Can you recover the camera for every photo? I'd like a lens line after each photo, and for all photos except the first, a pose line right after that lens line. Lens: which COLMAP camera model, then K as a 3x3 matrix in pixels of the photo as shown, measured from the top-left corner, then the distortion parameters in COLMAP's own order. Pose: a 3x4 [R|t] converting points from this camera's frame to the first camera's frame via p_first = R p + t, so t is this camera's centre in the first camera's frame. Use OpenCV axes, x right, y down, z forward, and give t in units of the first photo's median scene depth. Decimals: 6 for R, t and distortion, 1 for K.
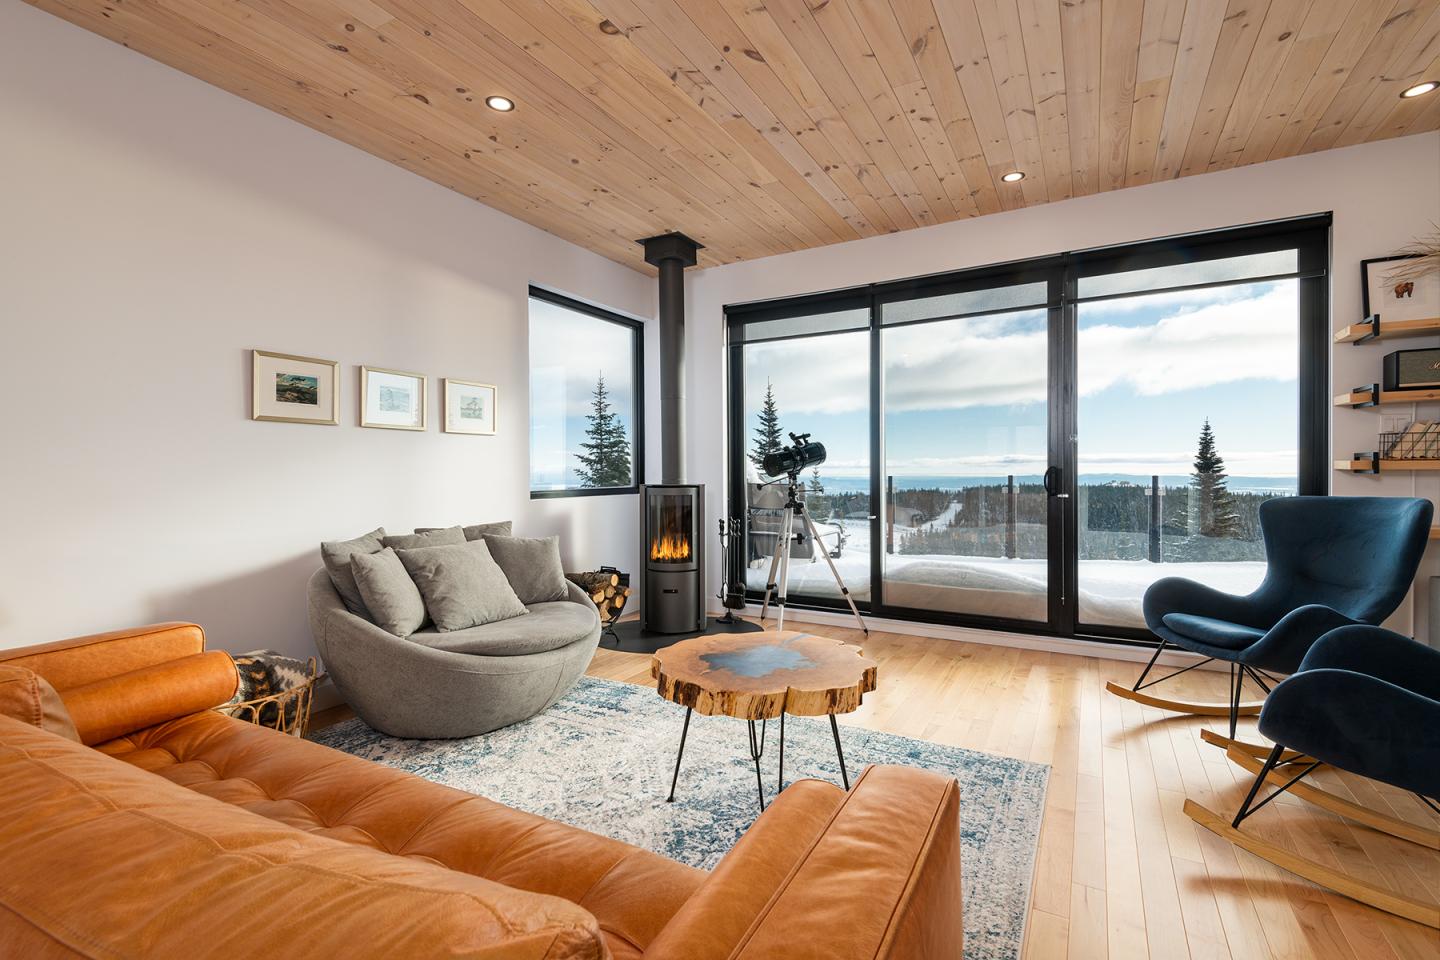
lens RADIAL K [[648.3, 0, 720.0], [0, 648.3, 480.0], [0, 0, 1]] dist [0.001643, 0.000472]
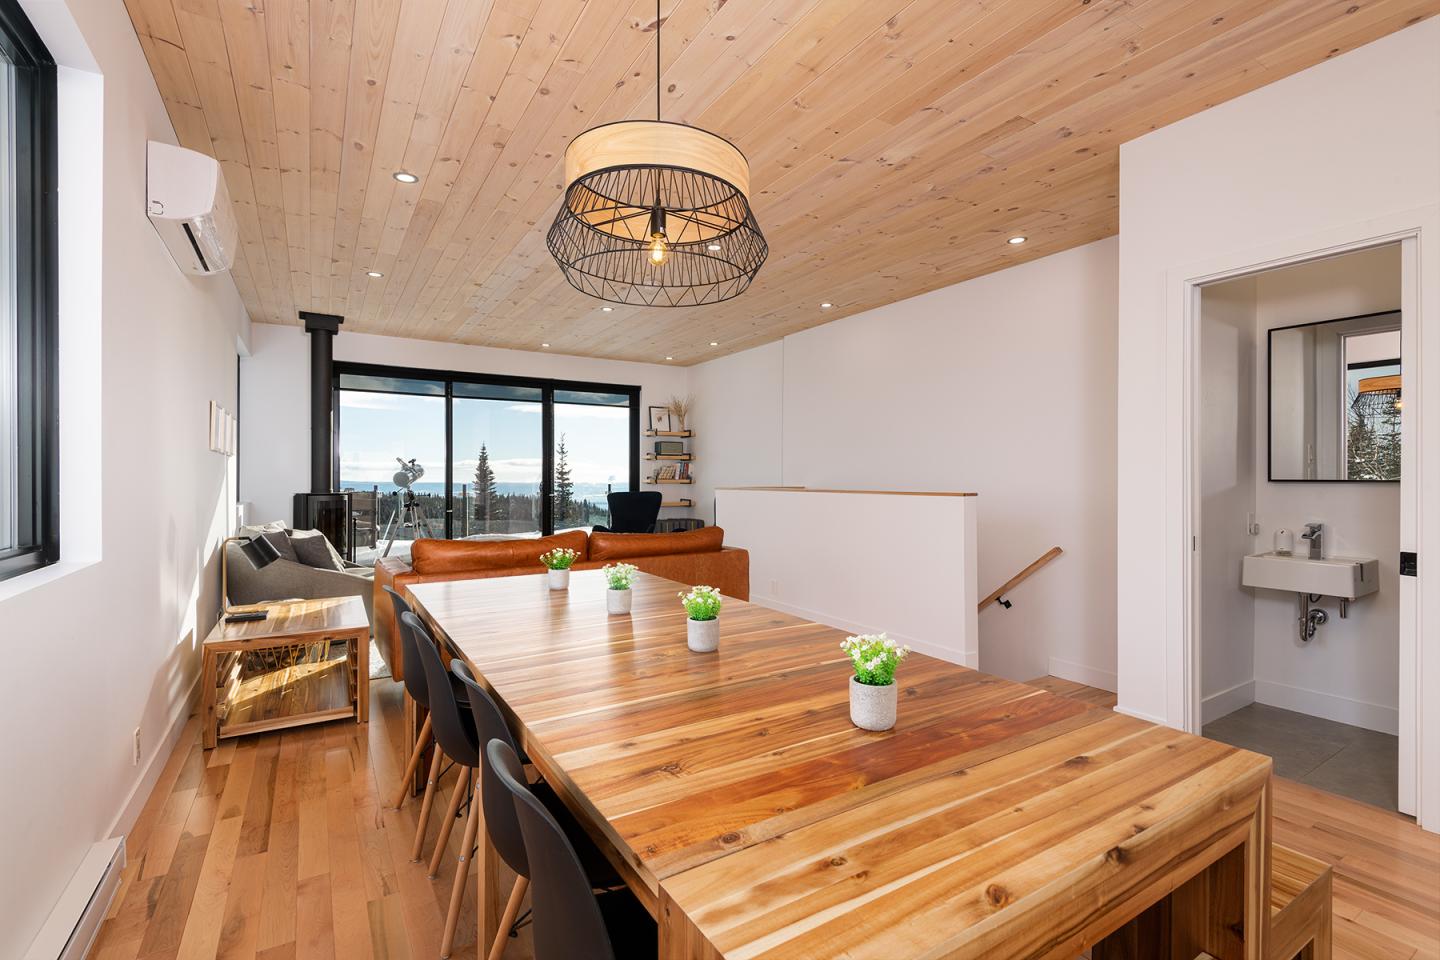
lens RADIAL K [[655.2, 0, 739.9], [0, 655.2, 477.7], [0, 0, 1]] dist [0.013429, -0.009115]
pose [[0.454239, 0.003054, 0.890874, -1.020398], [0.010030, 0.999913, -0.008542, -0.005817], [-0.890823, 0.012816, 0.454169, -0.466984]]
